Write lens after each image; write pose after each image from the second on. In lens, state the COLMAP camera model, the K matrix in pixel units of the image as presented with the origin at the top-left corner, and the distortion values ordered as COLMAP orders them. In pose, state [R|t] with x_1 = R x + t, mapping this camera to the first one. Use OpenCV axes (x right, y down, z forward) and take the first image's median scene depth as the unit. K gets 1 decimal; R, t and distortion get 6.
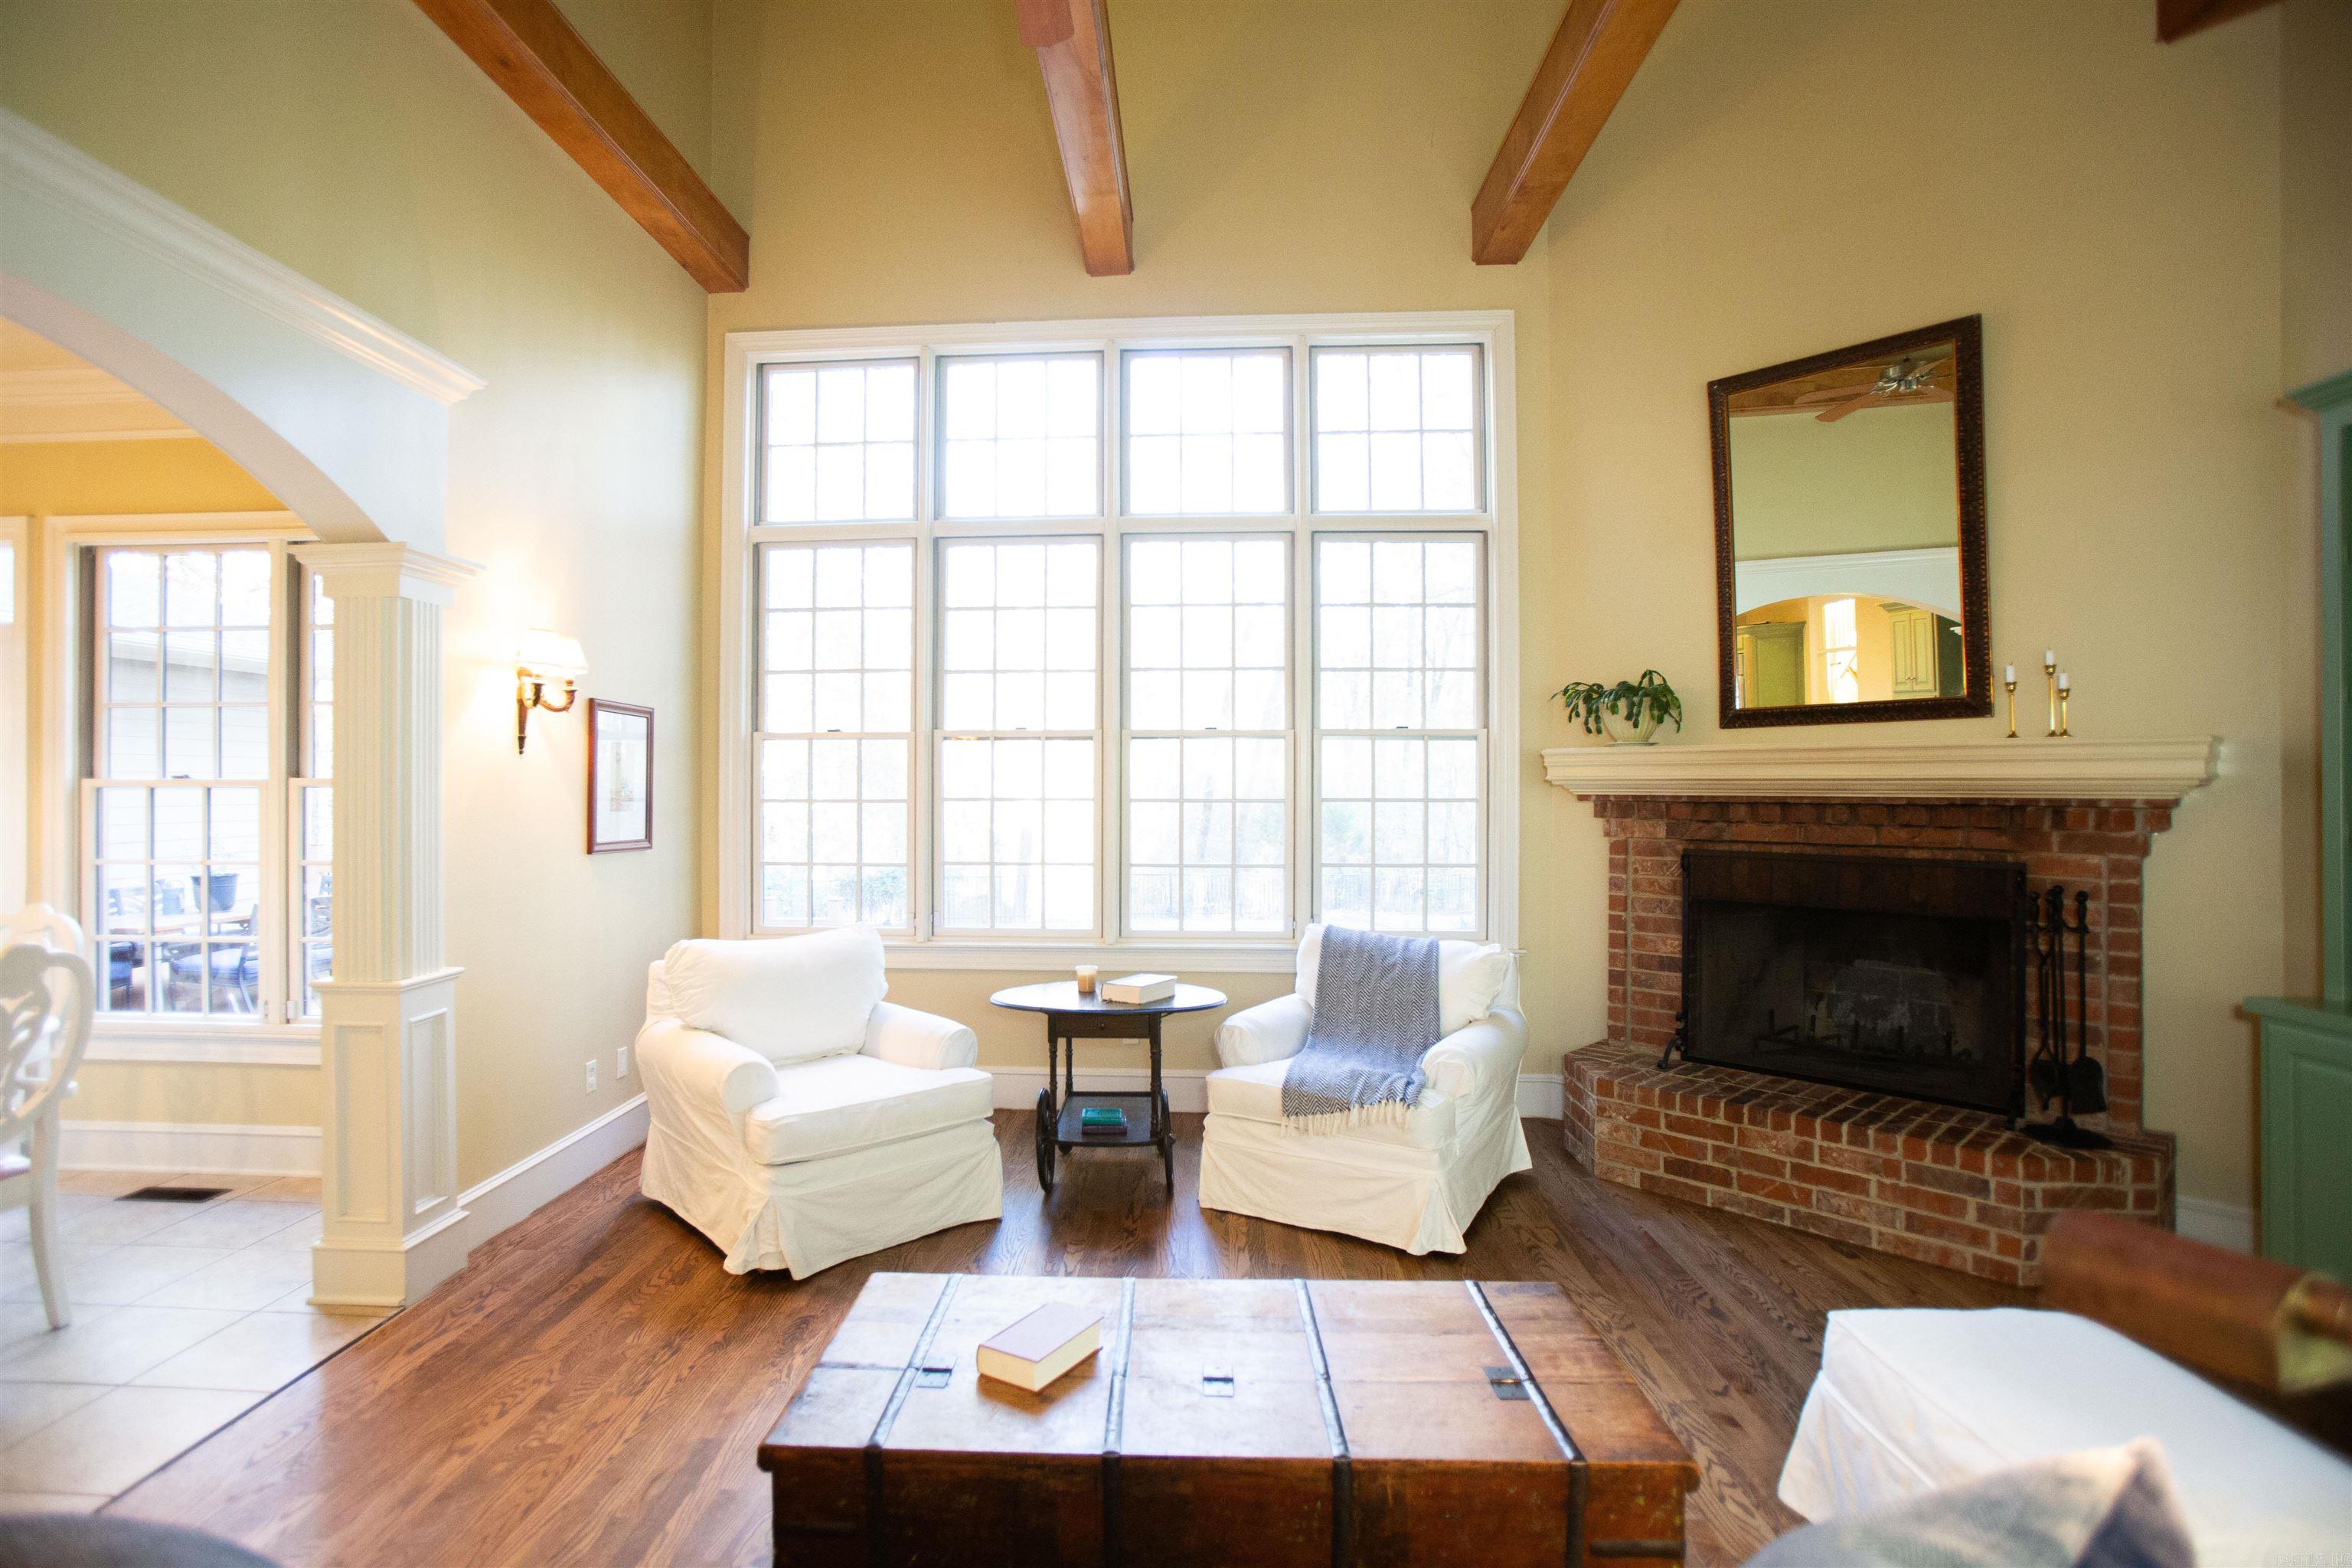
lens RADIAL K [[1194.6, 0, 1158.1], [0, 1194.6, 782.9], [0, 0, 1]] dist [0.002685, 0.005216]
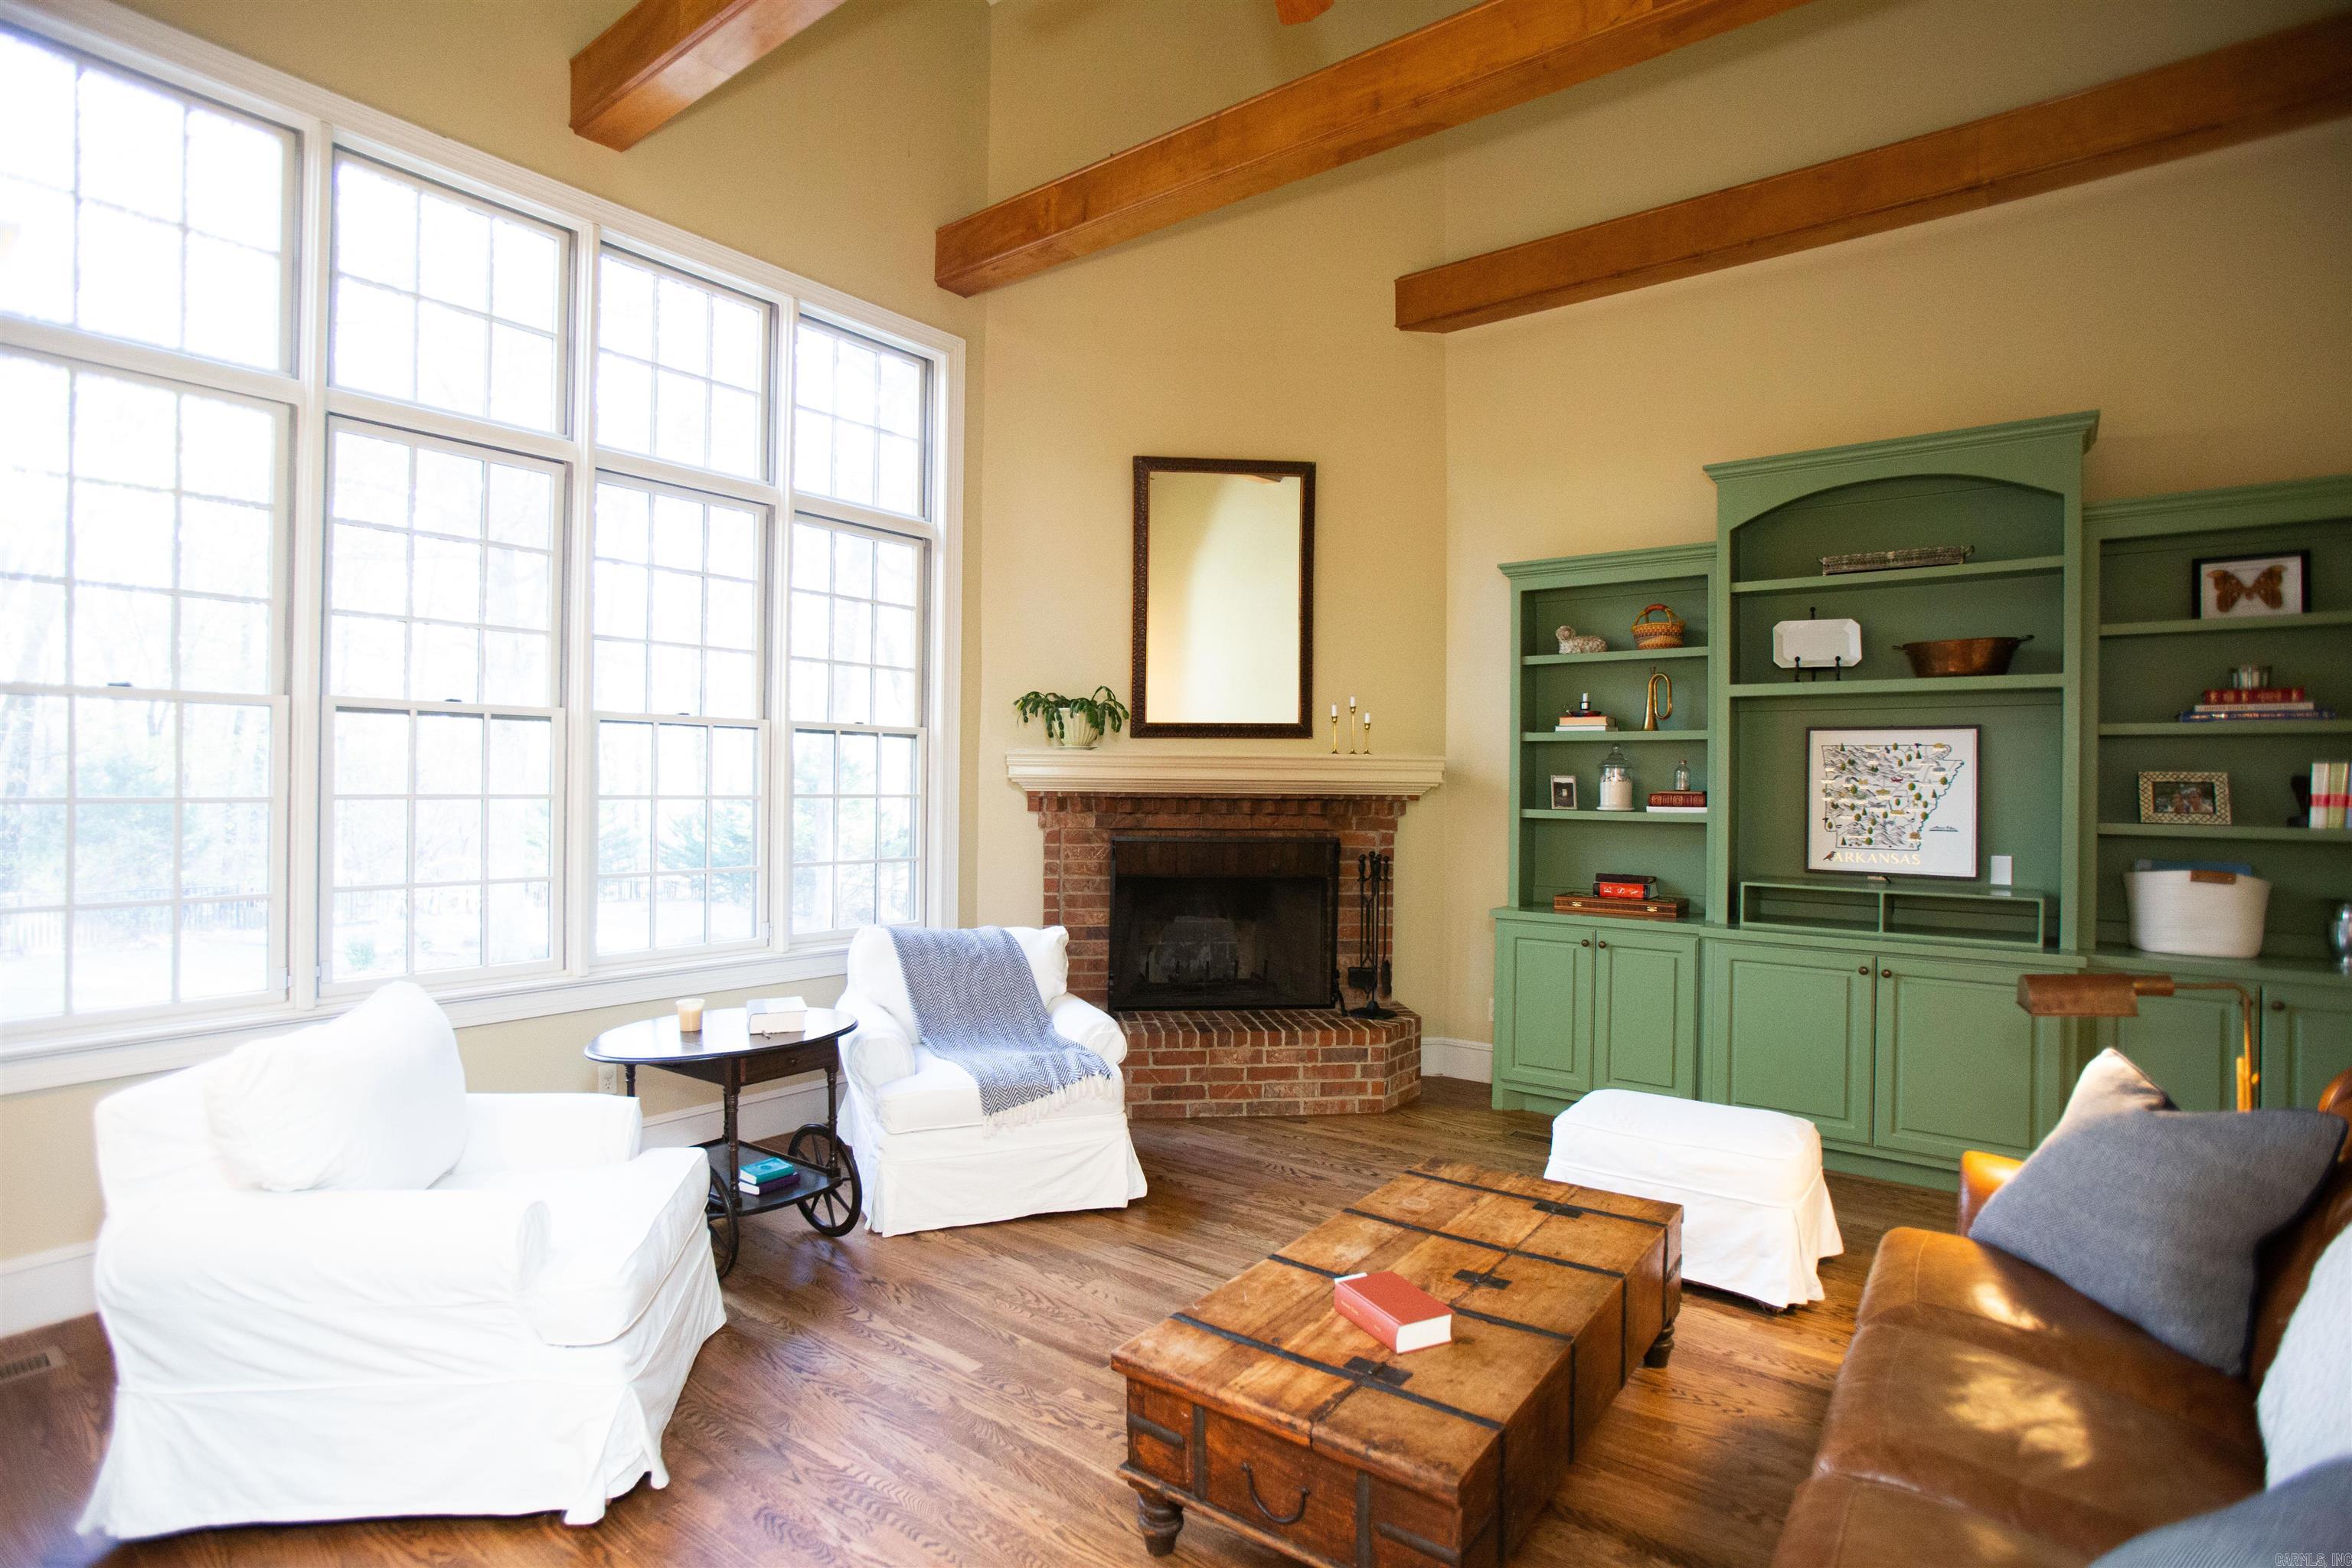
lens RADIAL K [[1194.6, 0, 1176.6], [0, 1194.6, 773.5], [0, 0, 1]] dist [0.002685, 0.005216]
pose [[0.587356, 0.012016, 0.809239, -0.568298], [-0.011386, 0.999914, -0.006583, -0.001522], [-0.809249, -0.005348, 0.587442, 0.266915]]
